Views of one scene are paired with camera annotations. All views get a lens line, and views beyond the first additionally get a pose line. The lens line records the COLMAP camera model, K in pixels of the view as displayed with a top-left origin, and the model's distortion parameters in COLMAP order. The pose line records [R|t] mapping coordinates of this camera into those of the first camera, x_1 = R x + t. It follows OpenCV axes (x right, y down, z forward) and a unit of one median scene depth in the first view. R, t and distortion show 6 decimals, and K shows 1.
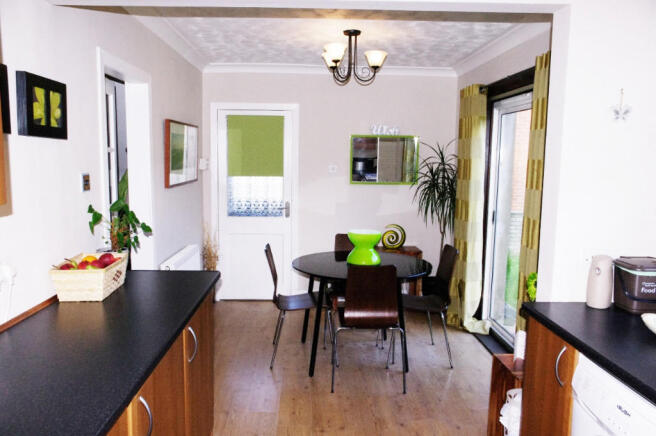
lens RADIAL K [[518.7, 0, 328.0], [0, 518.7, 219.8], [0, 0, 1]] dist [-0.058048, 0.119173]
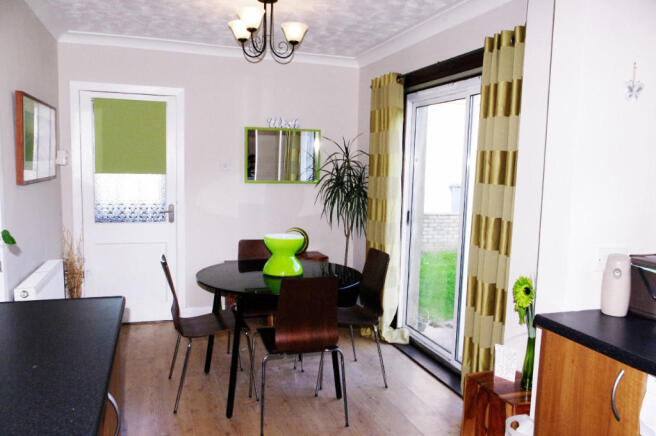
lens RADIAL K [[518.7, 0, 328.0], [0, 518.7, 219.8], [0, 0, 1]] dist [-0.058048, 0.119173]
pose [[0.959735, -0.019443, 0.280234, -0.085480], [0.022389, 0.999723, -0.007316, 0.003404], [-0.280014, 0.013296, 0.959904, 0.148963]]
